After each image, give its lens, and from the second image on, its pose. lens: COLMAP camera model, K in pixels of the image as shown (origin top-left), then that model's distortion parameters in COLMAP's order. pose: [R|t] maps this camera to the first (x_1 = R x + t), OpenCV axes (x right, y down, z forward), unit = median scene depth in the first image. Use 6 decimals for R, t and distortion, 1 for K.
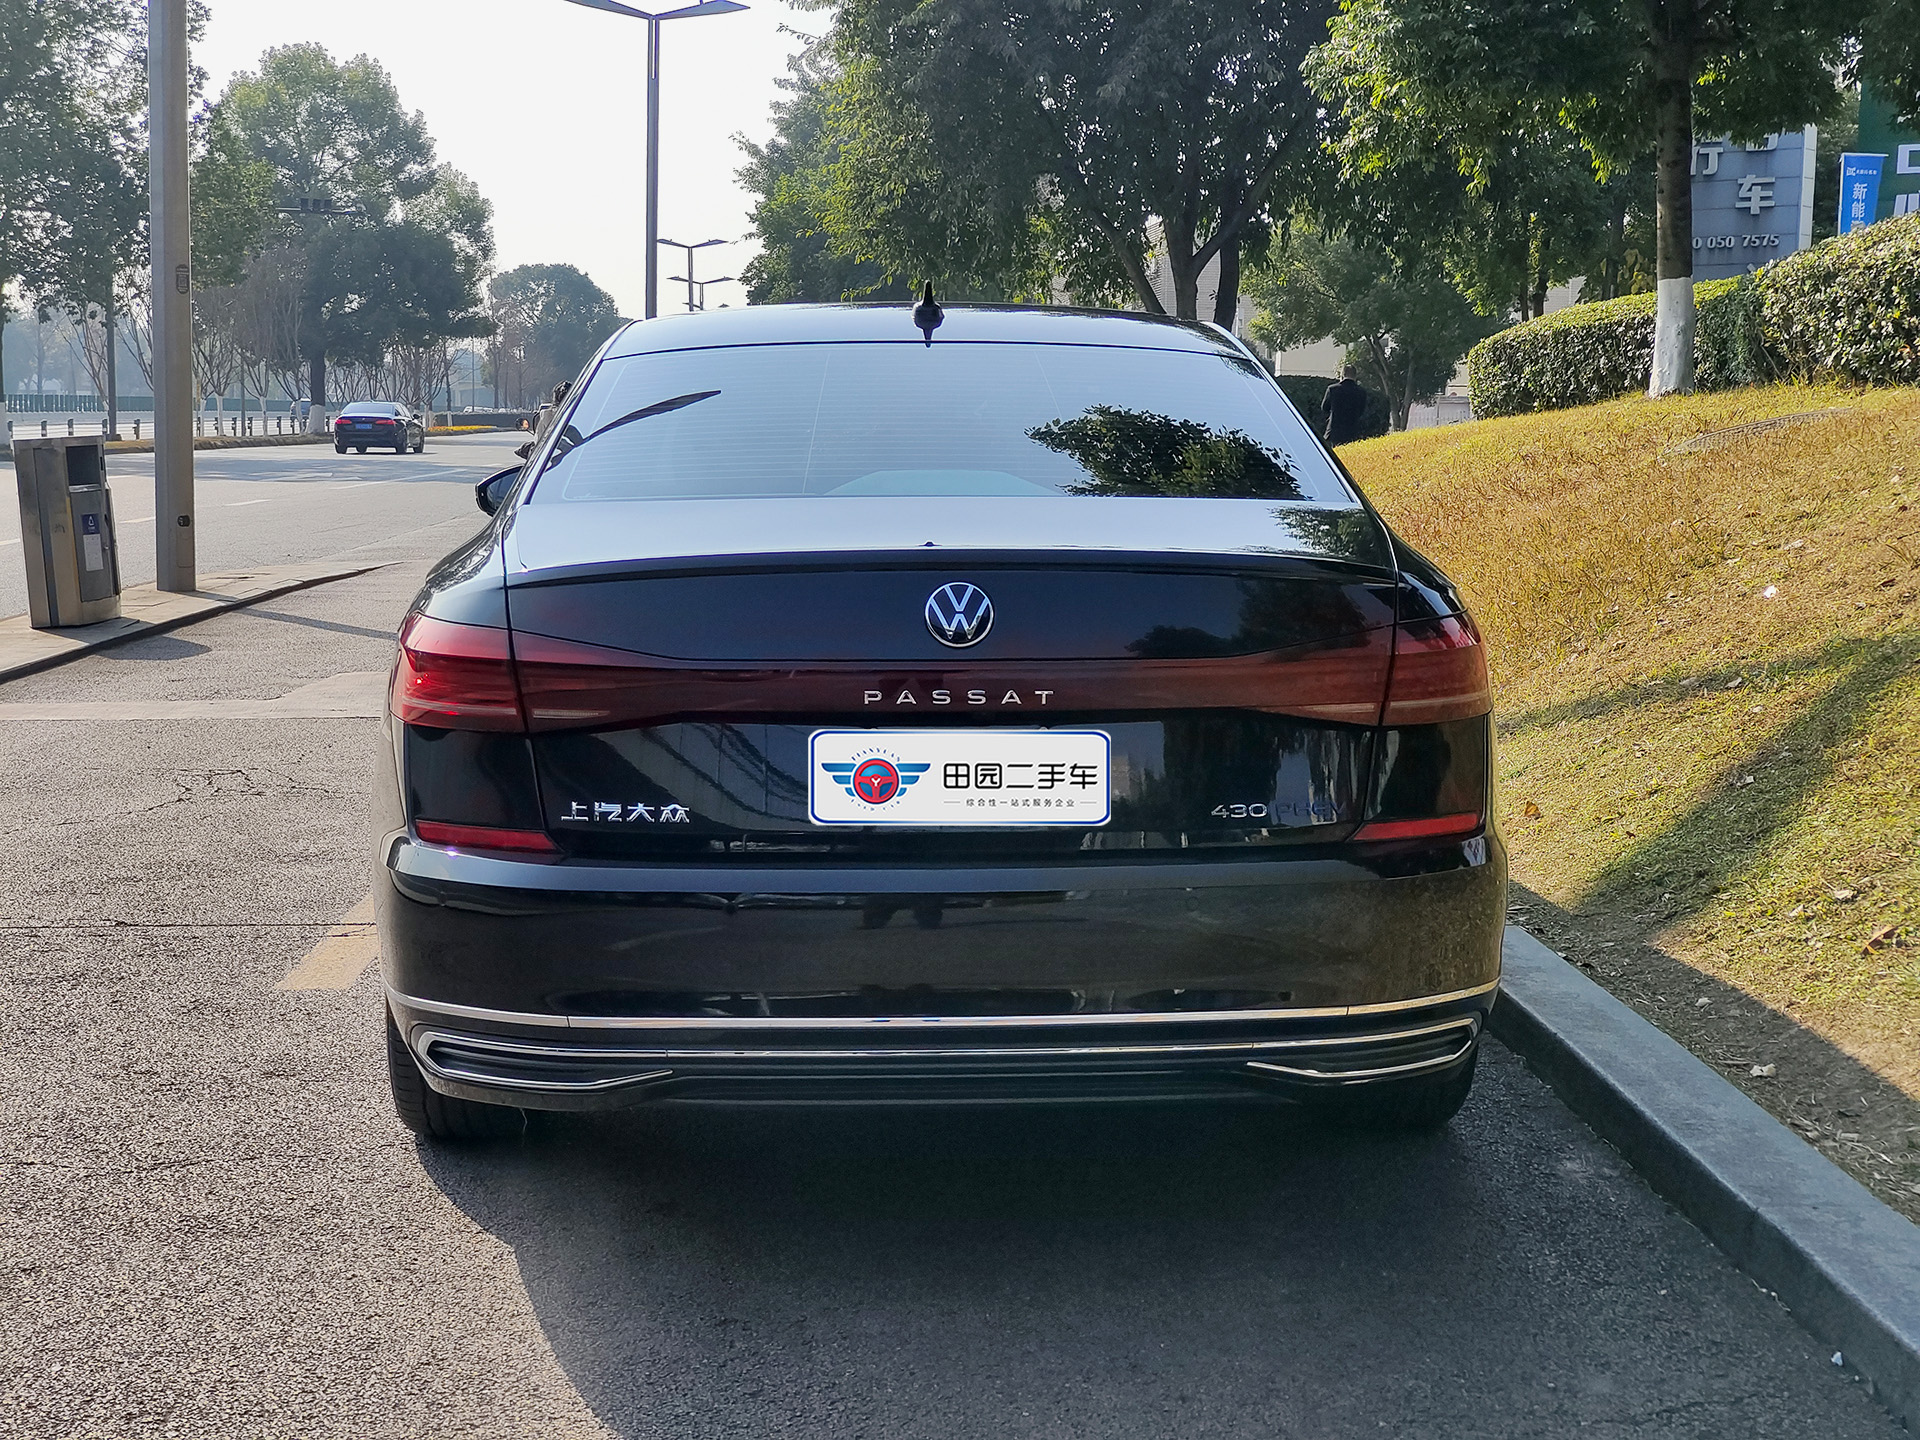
lens RADIAL K [[2616.5, 0, 960.5], [0, 2616.5, 714.7], [0, 0, 1]] dist [0.102582, 0.000000]
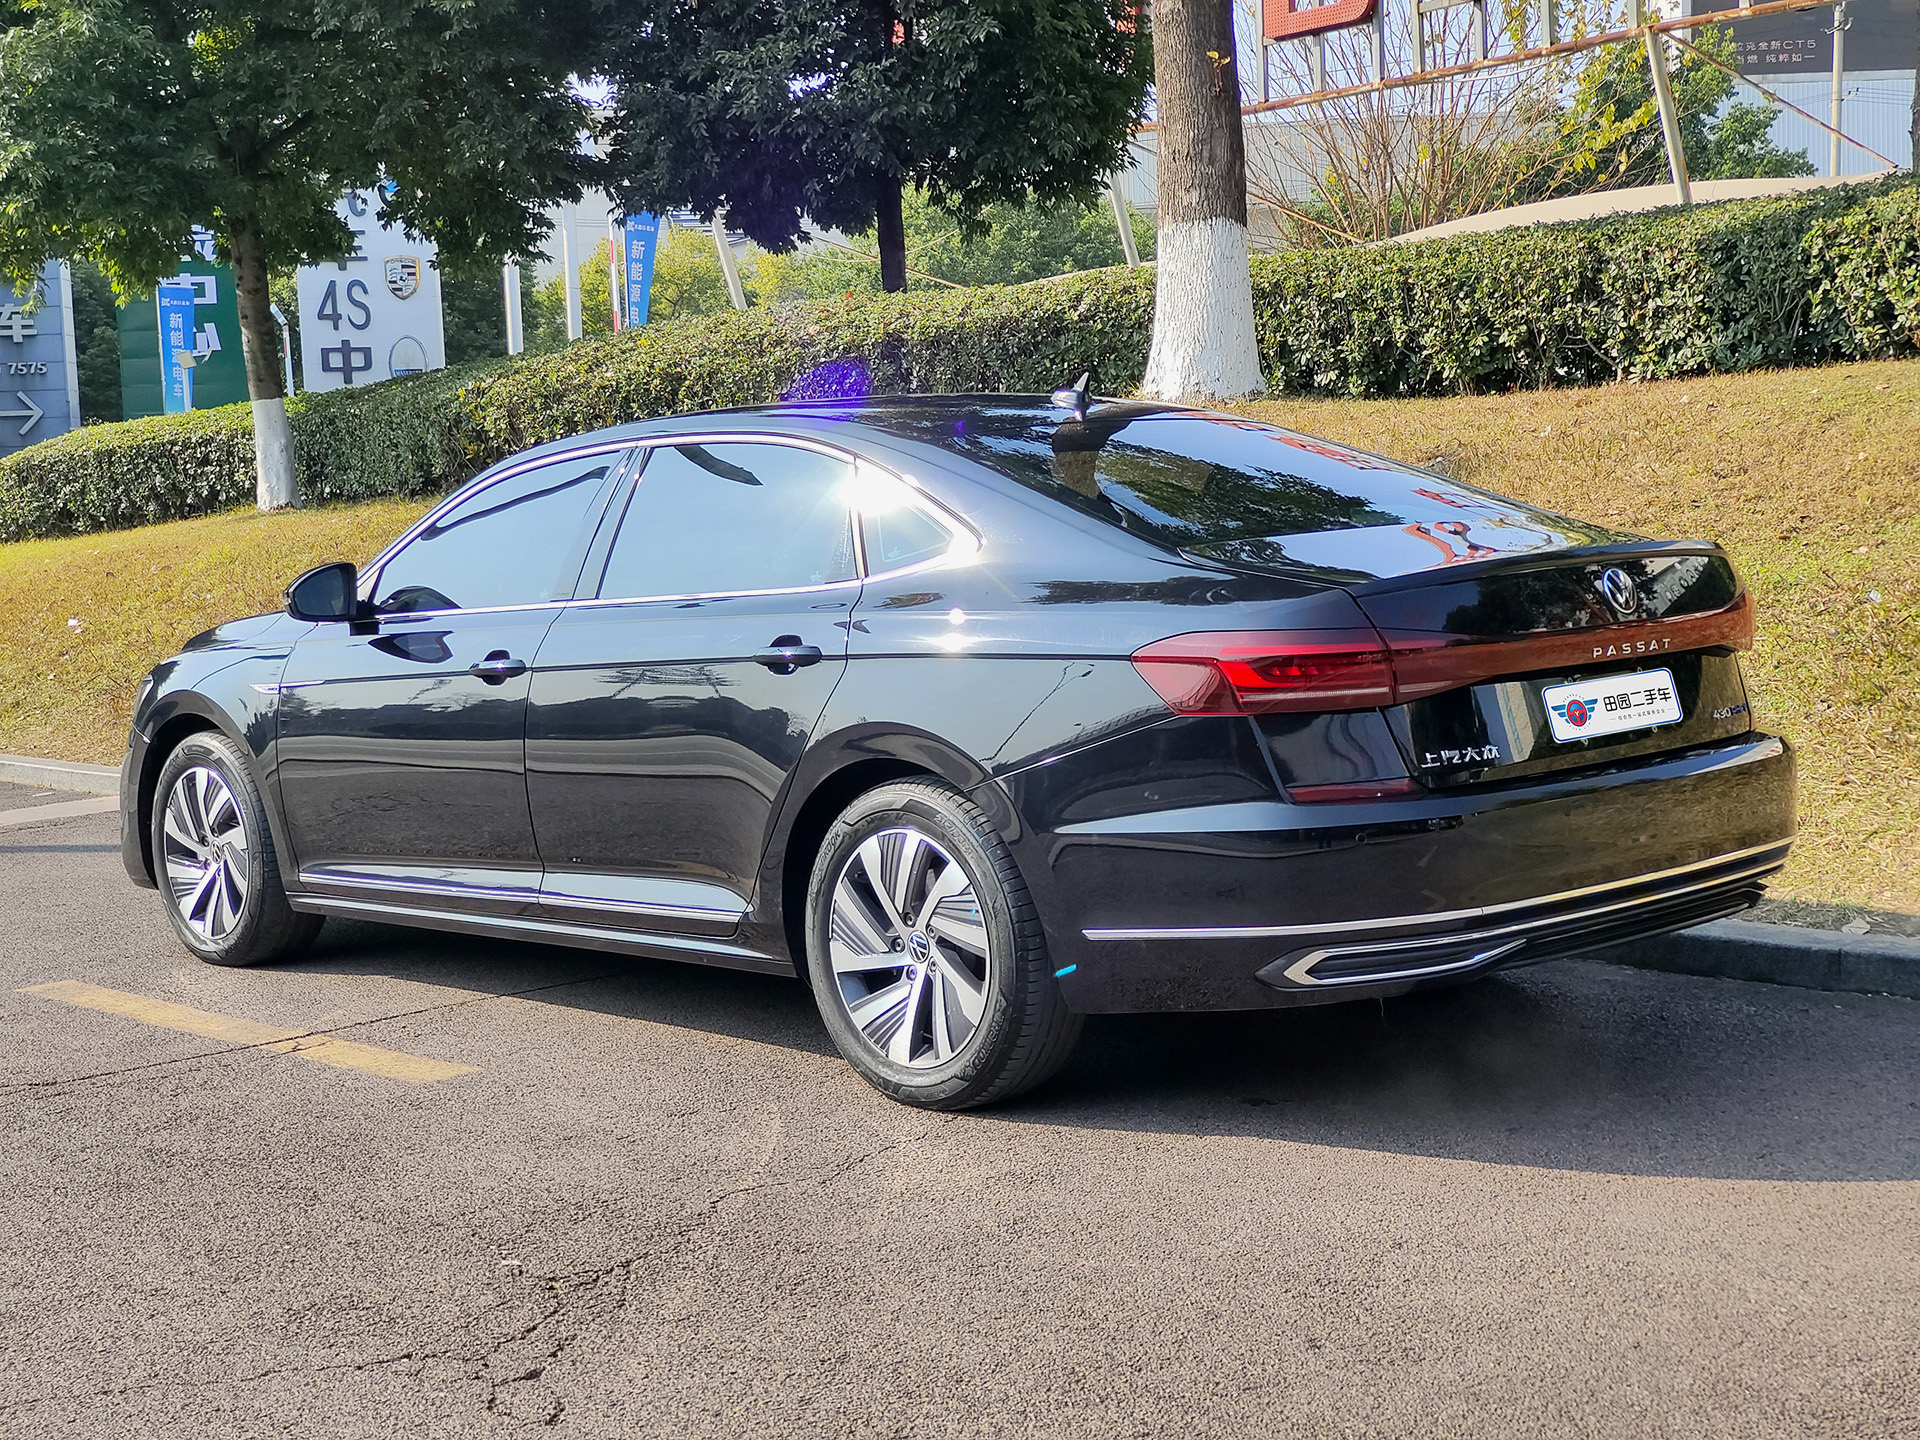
lens RADIAL K [[2616.5, 0, 963.1], [0, 2616.5, 725.9], [0, 0, 1]] dist [0.102582, 0.000000]
pose [[0.741948, -0.099842, 0.662982, -0.238795], [0.129370, 0.991586, 0.004548, -0.003306], [-0.657858, 0.082396, 0.748622, 0.033651]]
